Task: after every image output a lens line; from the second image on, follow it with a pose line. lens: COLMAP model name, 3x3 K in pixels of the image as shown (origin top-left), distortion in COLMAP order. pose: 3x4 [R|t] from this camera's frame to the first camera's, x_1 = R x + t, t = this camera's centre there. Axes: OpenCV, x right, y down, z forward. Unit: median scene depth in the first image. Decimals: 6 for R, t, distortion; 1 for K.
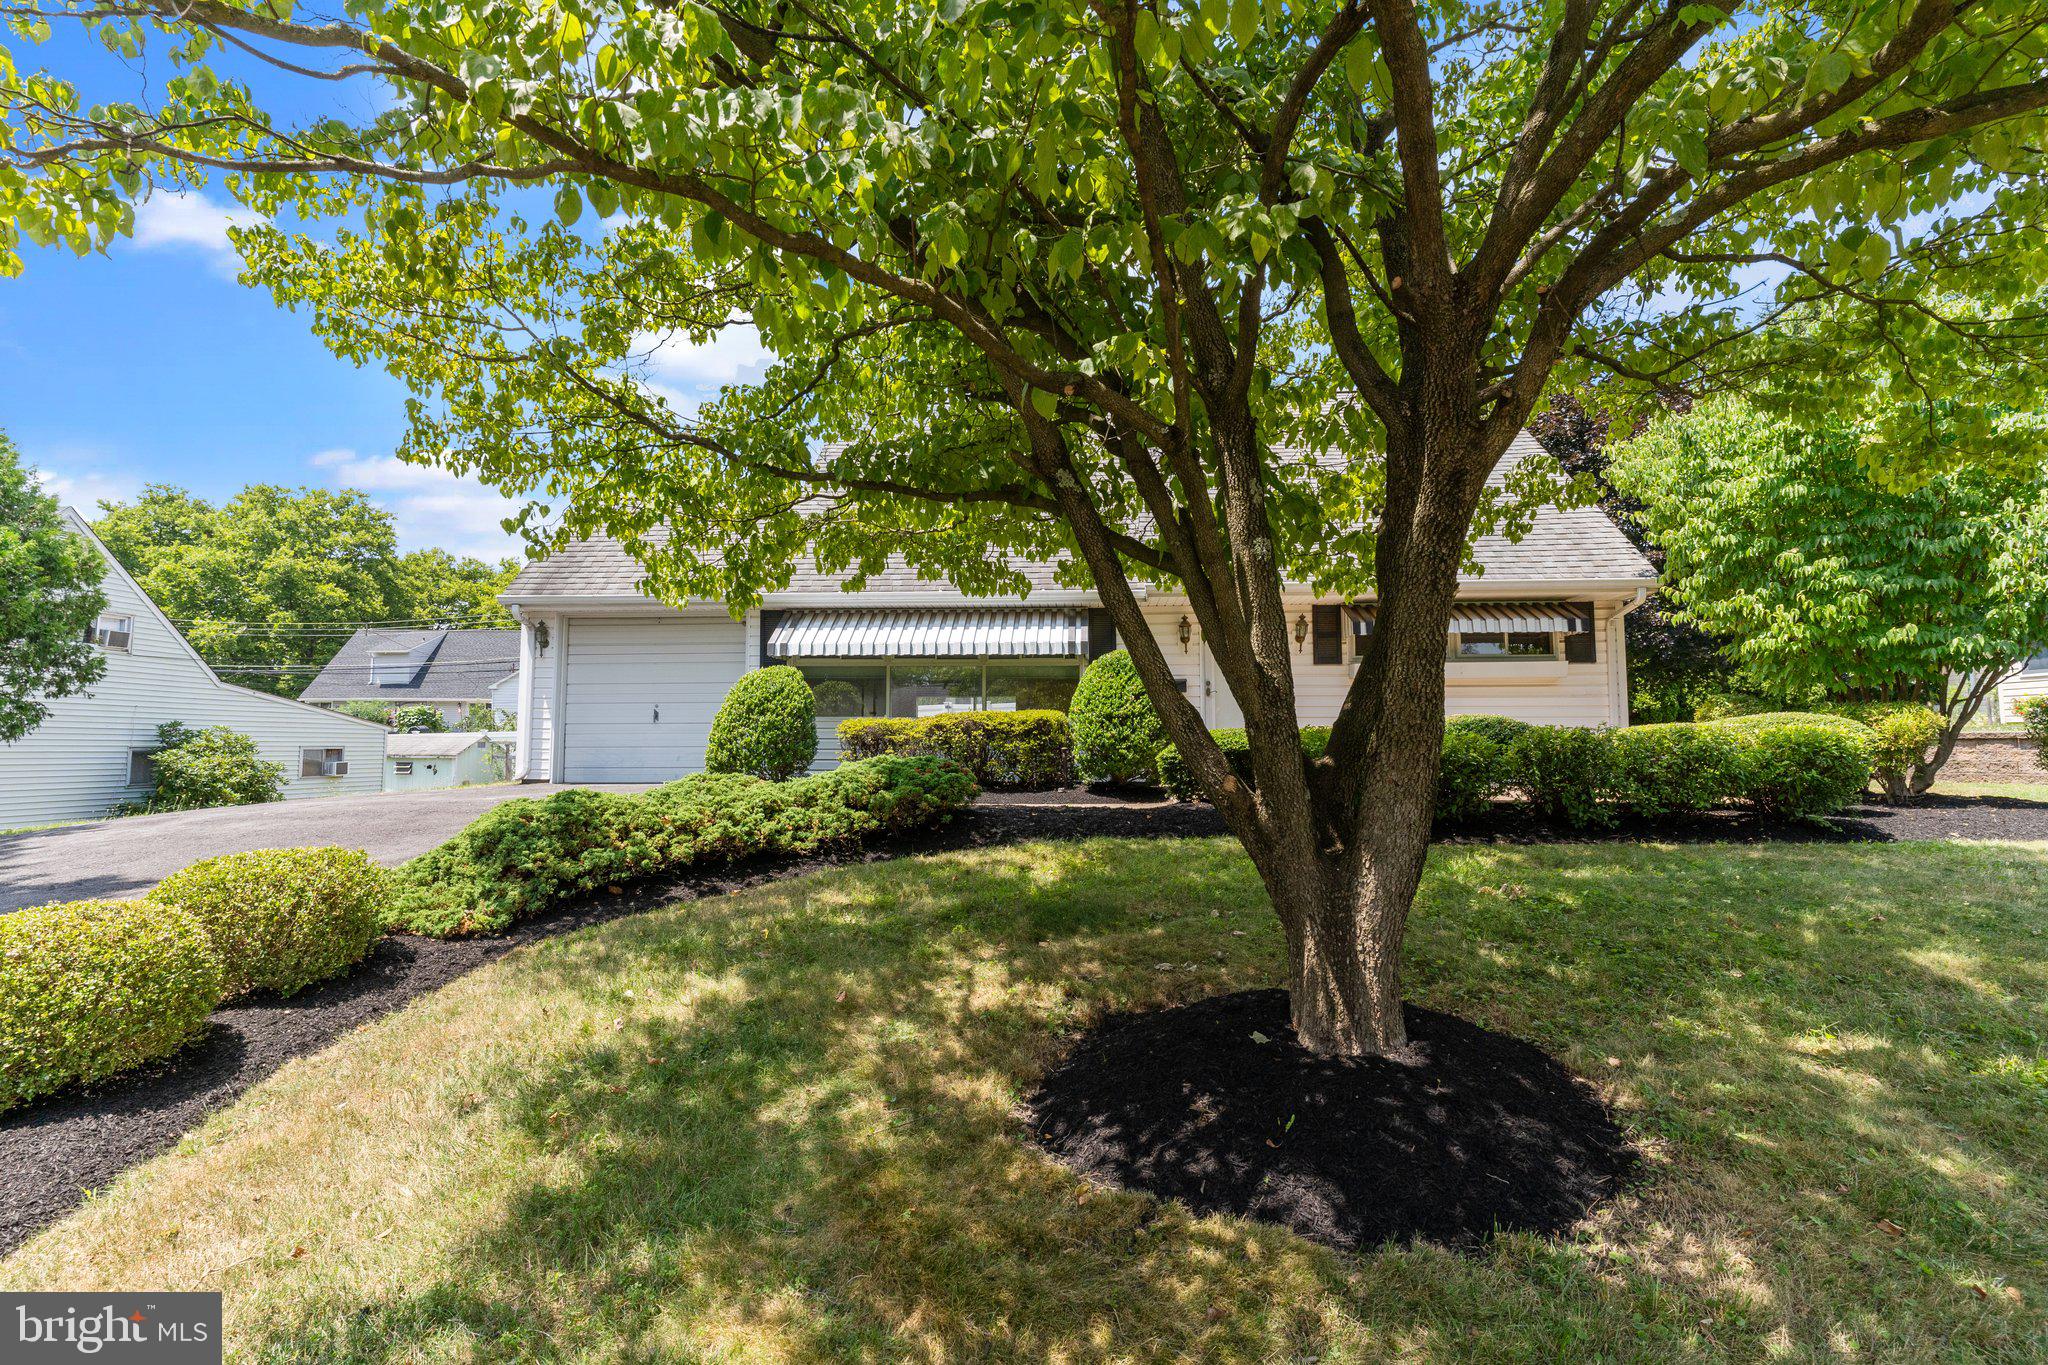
lens RADIAL K [[981.5, 0, 1026.4], [0, 981.5, 656.5], [0, 0, 1]] dist [-0.000739, 0.000678]
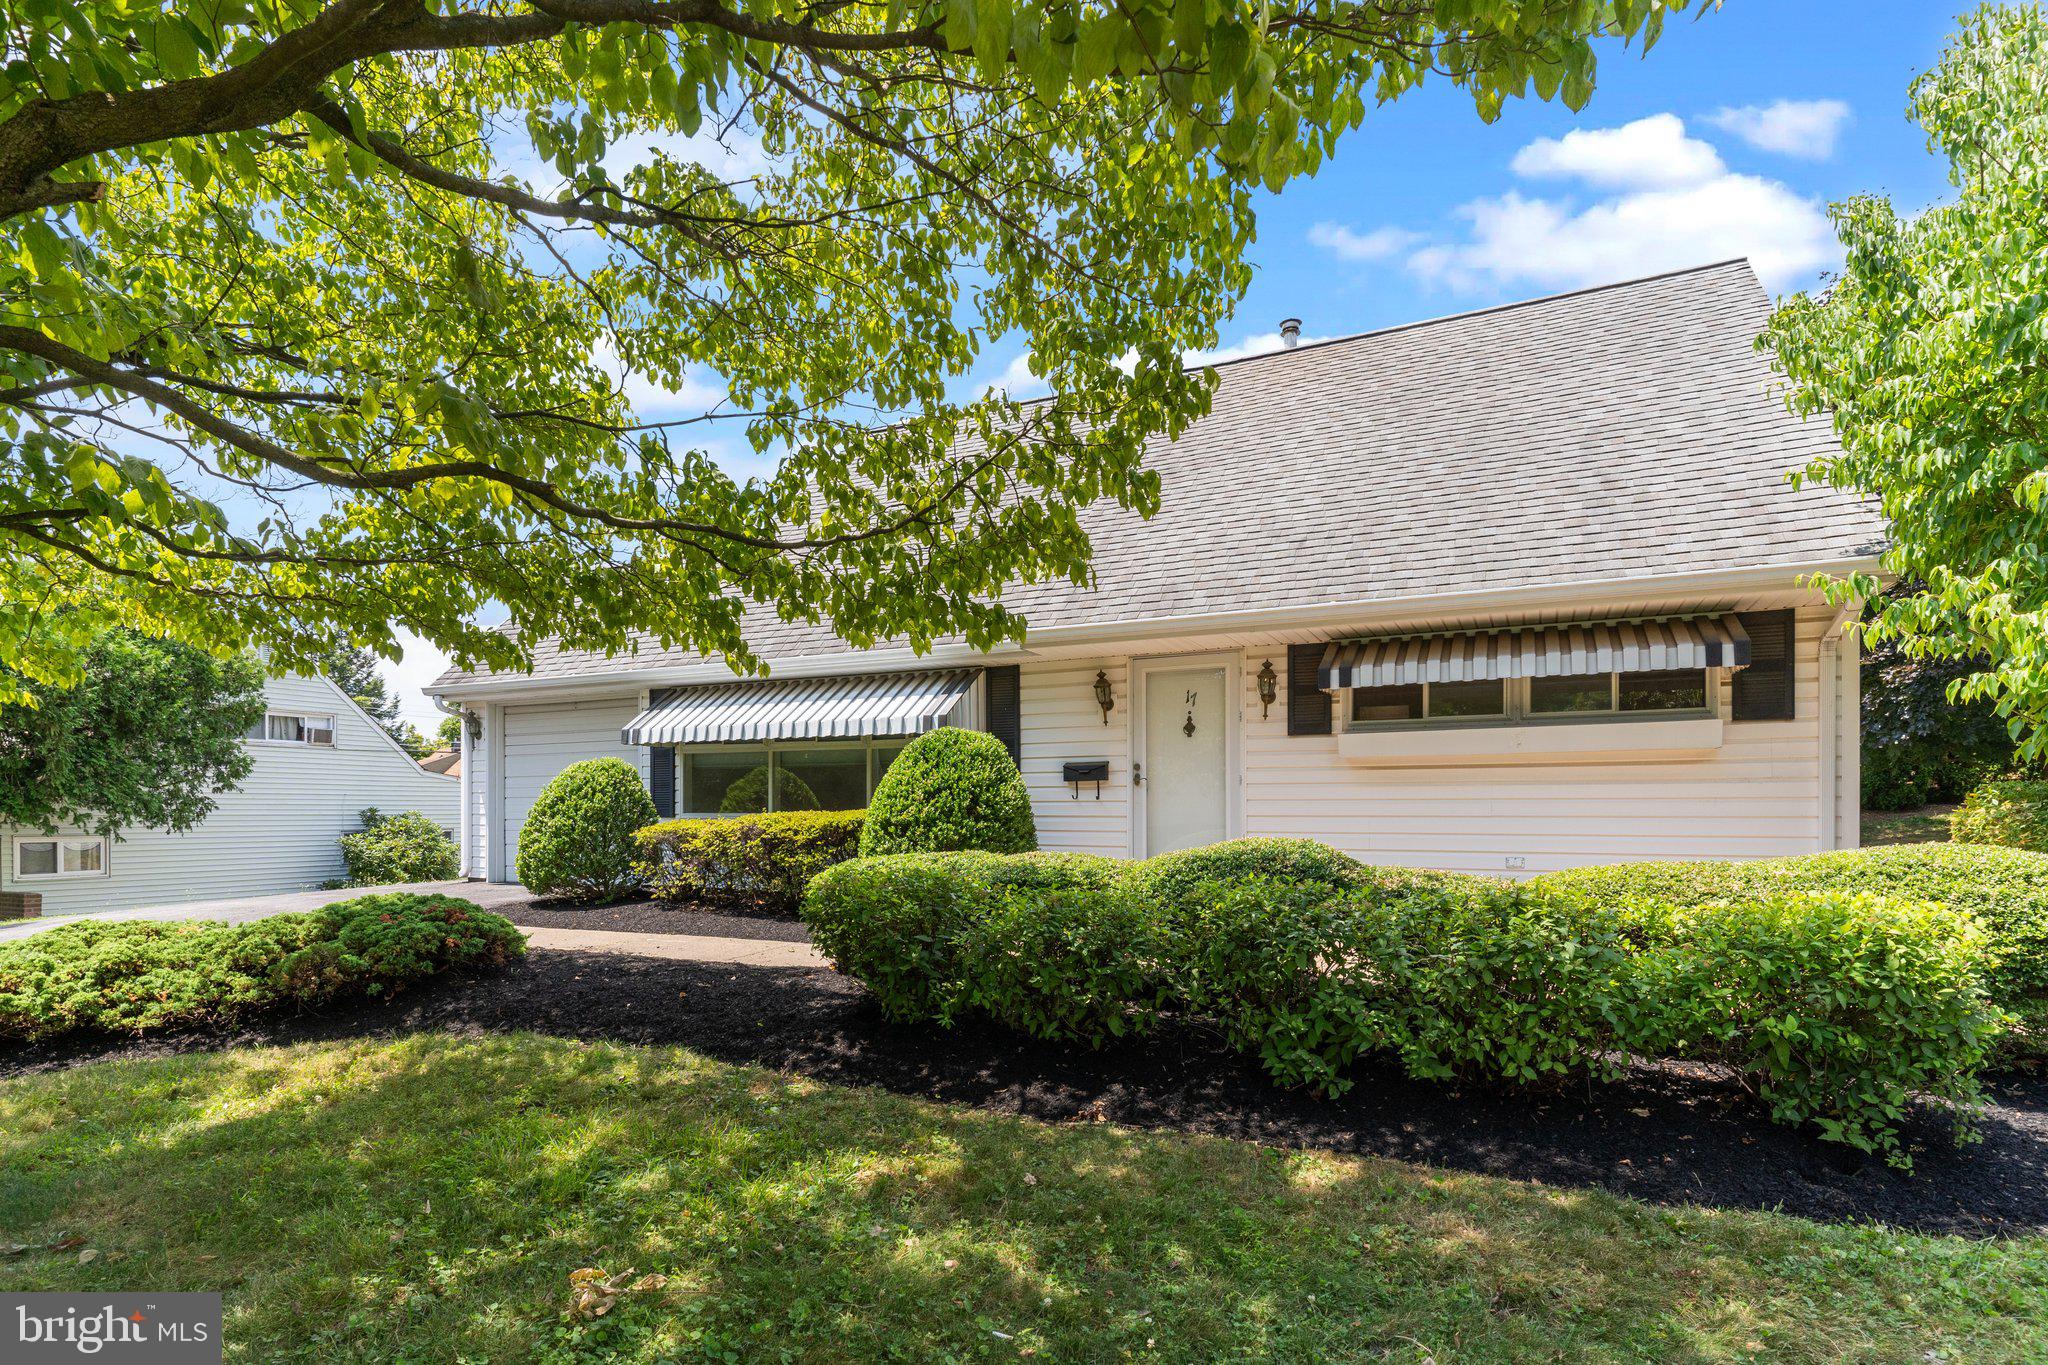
lens RADIAL K [[1030.8, 0, 1017.5], [0, 1030.8, 797.7], [0, 0, 1]] dist [0.000361, -0.000062]
pose [[0.926340, -0.005603, -0.376647, 0.384220], [0.036308, 0.996562, 0.074471, -0.008792], [0.374935, -0.082661, 0.923359, 0.287131]]
